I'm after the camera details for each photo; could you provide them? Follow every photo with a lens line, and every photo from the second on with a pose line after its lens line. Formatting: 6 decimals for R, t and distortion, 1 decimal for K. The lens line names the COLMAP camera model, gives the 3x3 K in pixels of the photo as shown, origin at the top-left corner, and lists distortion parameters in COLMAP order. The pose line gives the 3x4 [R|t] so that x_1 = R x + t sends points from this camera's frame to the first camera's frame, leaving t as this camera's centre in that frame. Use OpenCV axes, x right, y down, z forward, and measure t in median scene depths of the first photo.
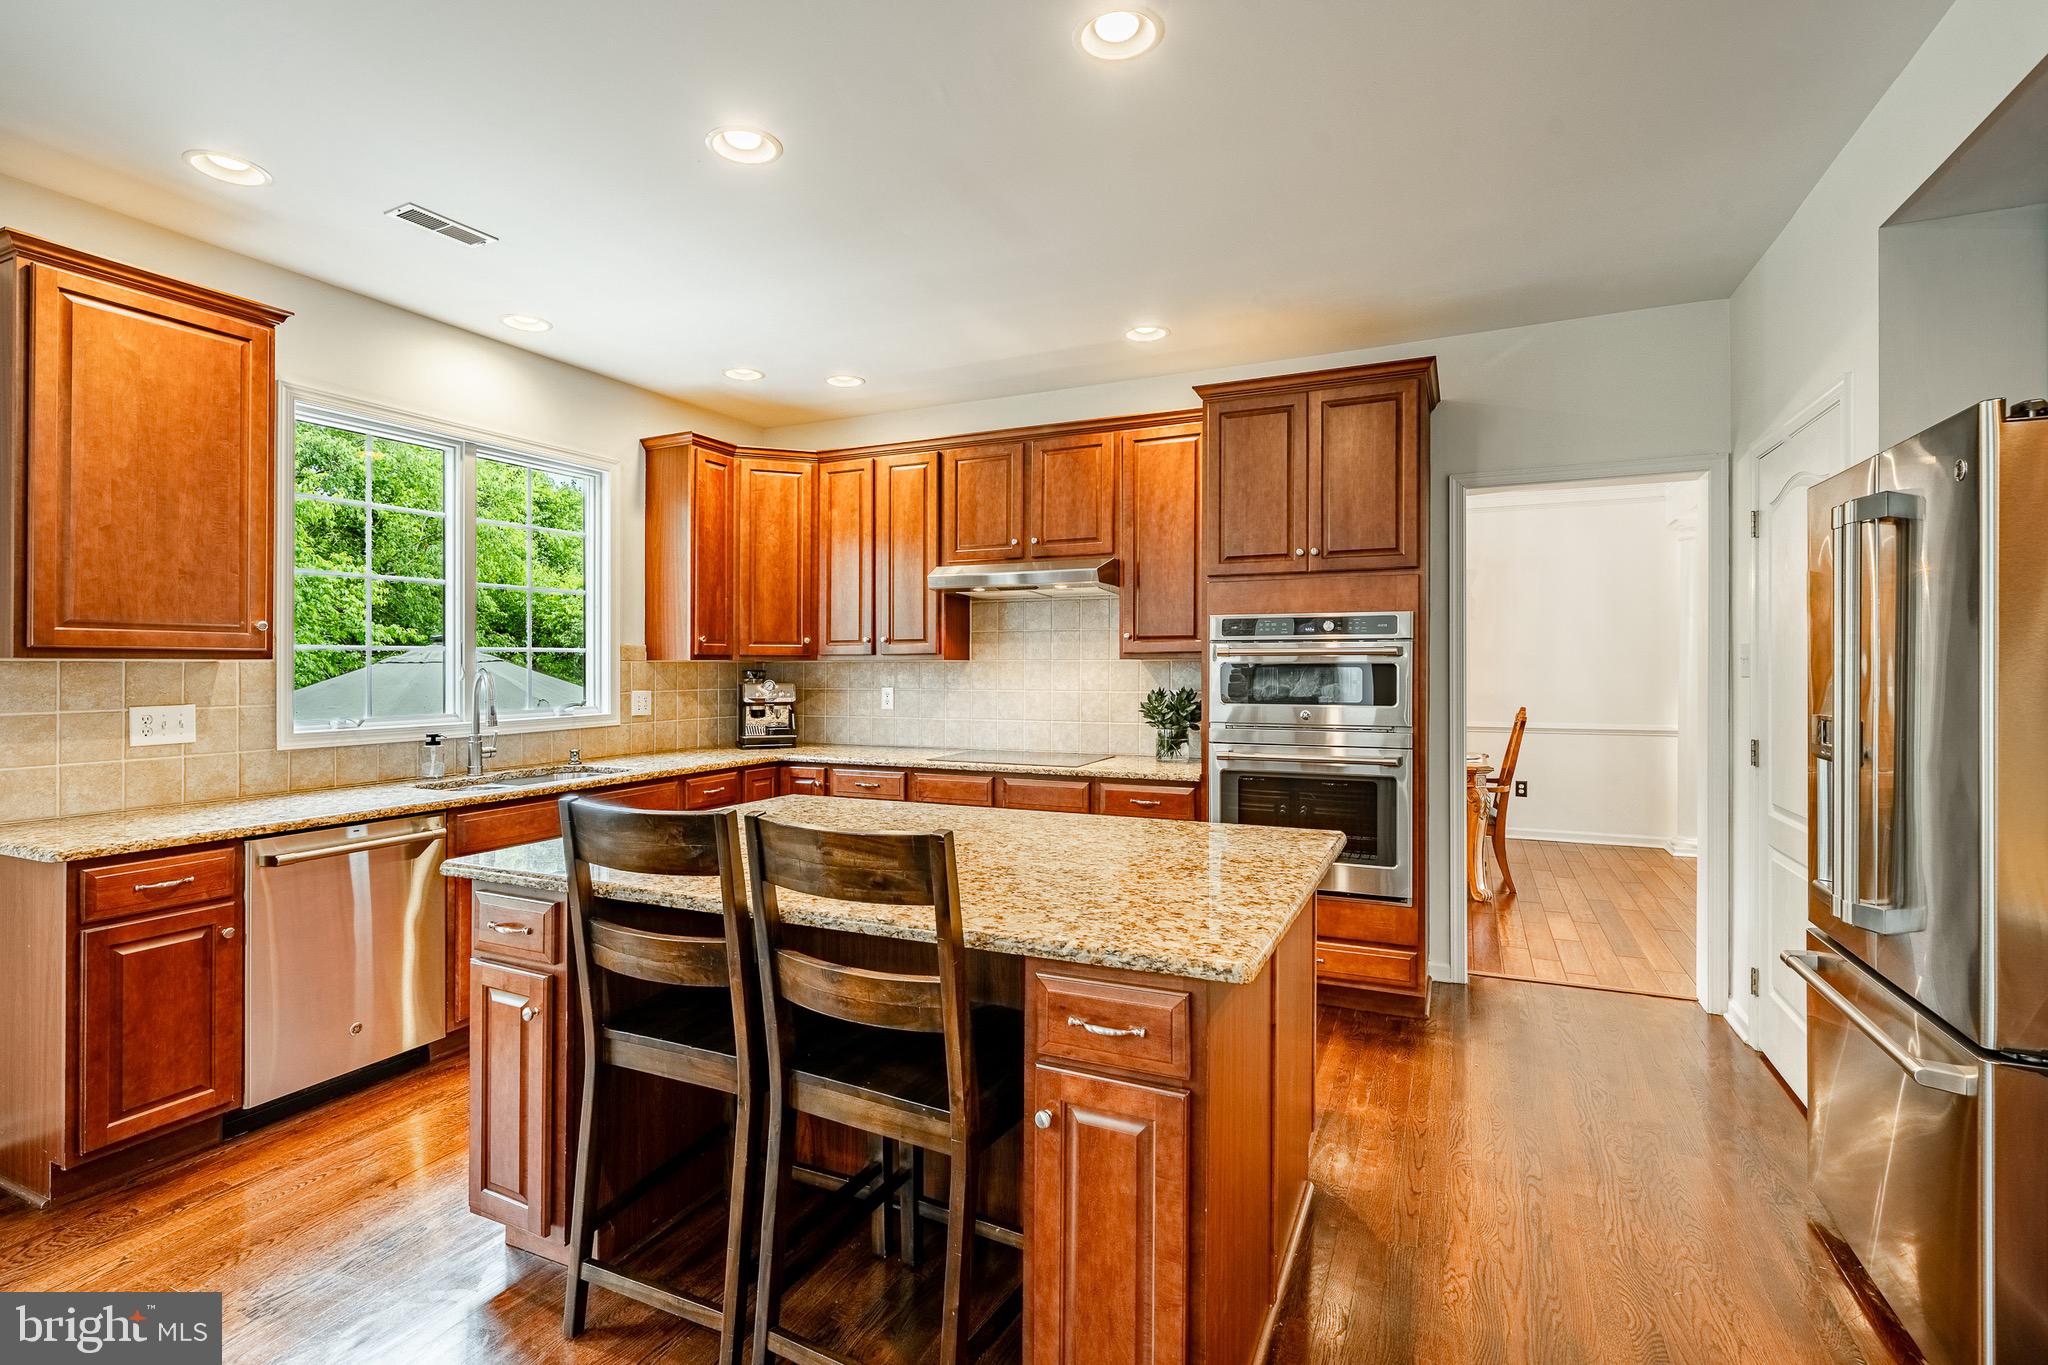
lens RADIAL K [[965.1, 0, 1005.0], [0, 965.1, 649.8], [0, 0, 1]] dist [-0.002636, -0.000487]
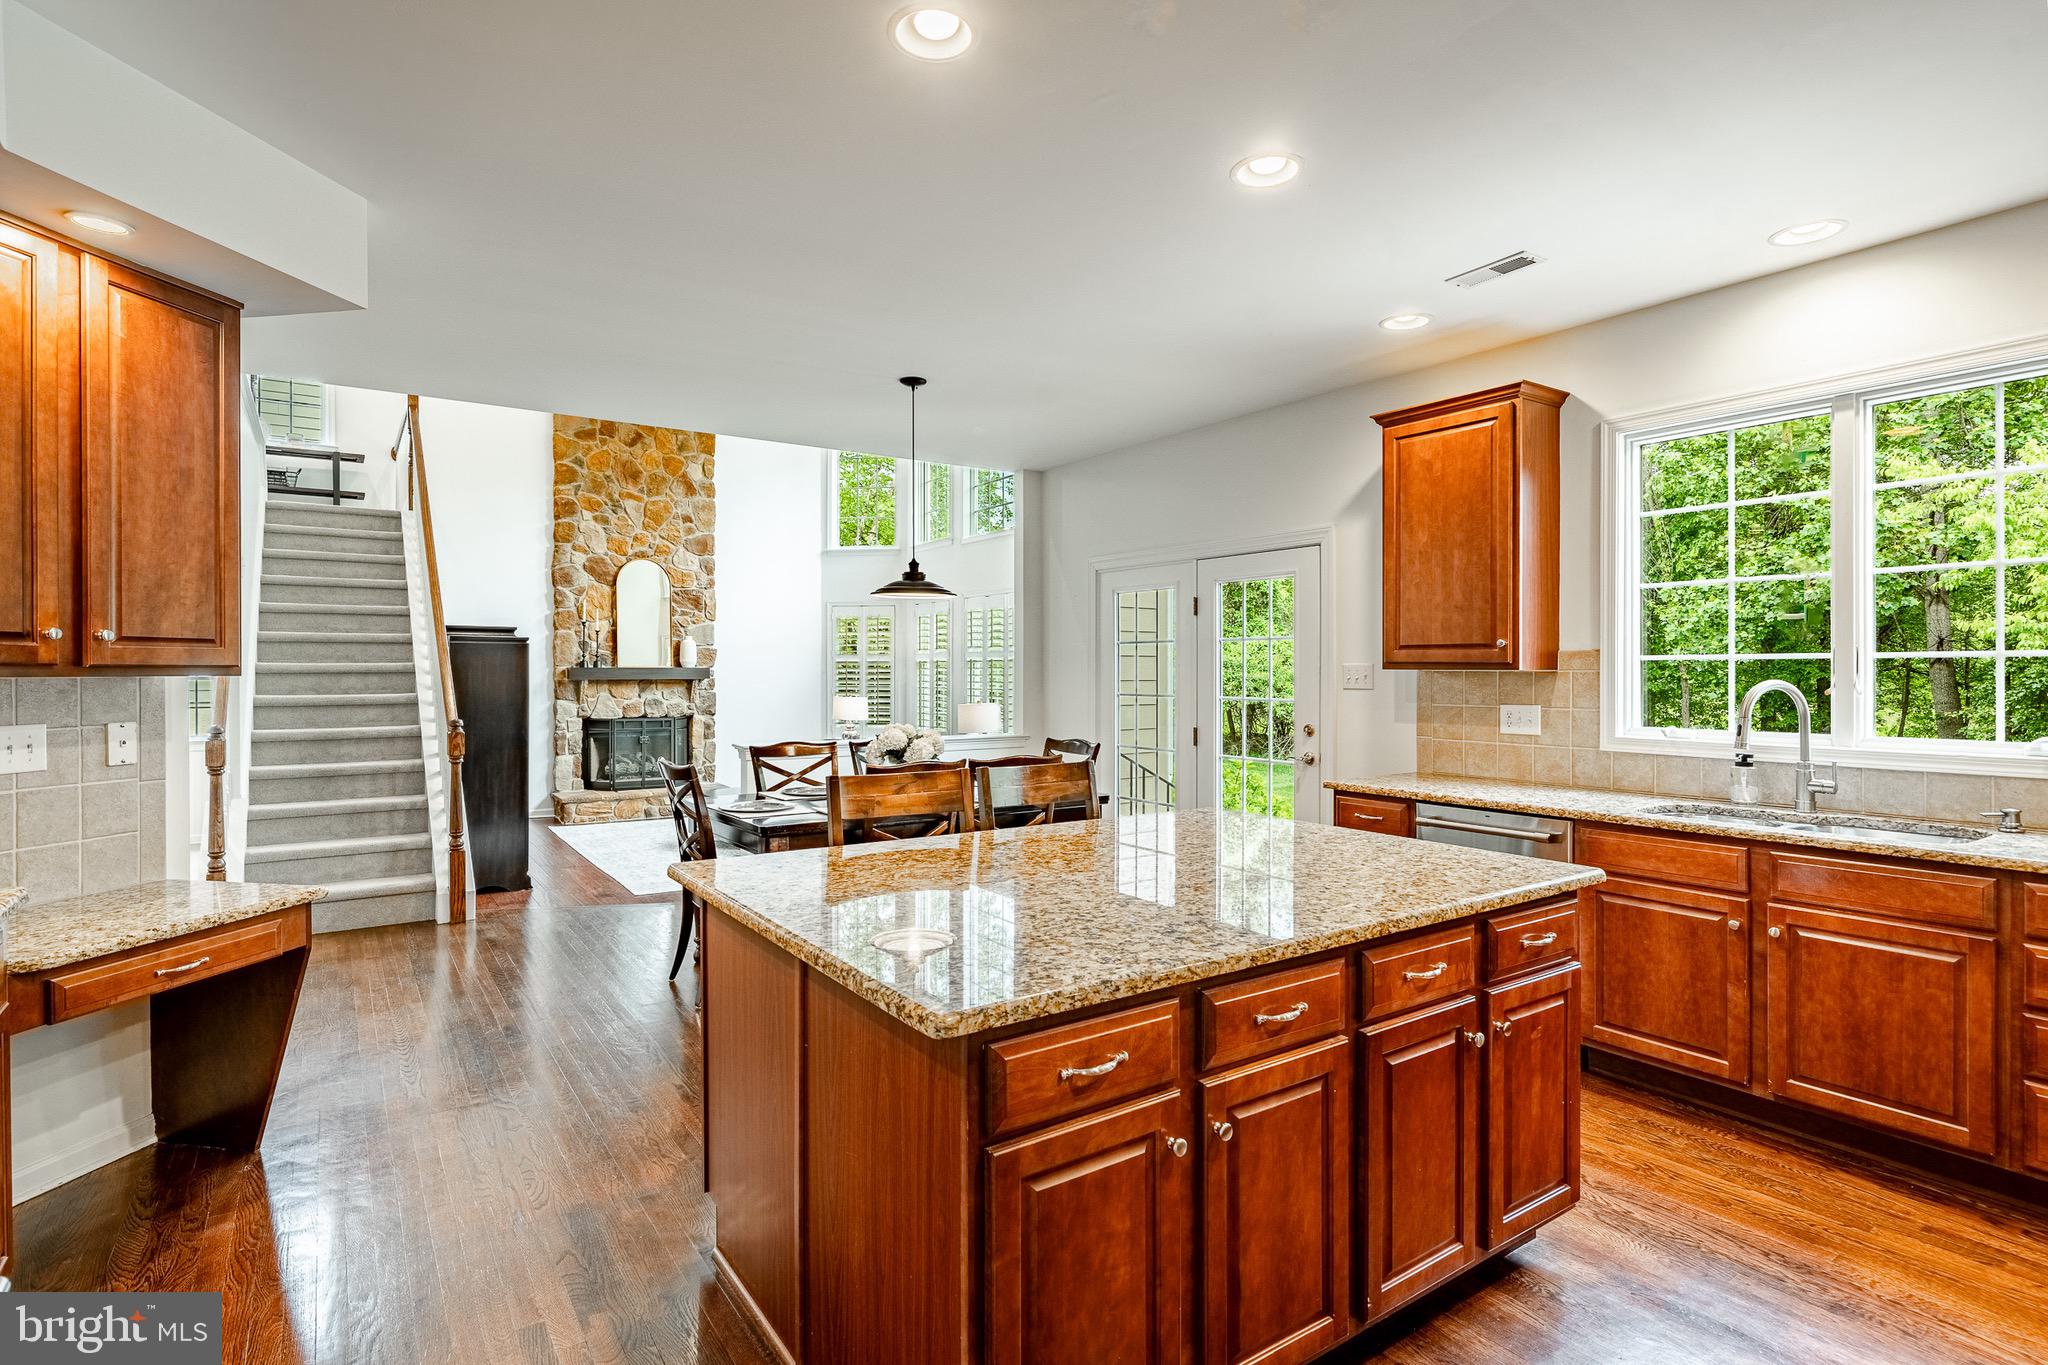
lens RADIAL K [[1009.7, 0, 1022.3], [0, 1009.7, 663.1], [0, 0, 1]] dist [0.000997, 0.000550]
pose [[-0.495582, -0.005441, -0.868544, 0.498326], [0.012297, 0.999836, -0.013280, 0.007912], [0.868474, -0.017261, -0.495434, 0.819047]]
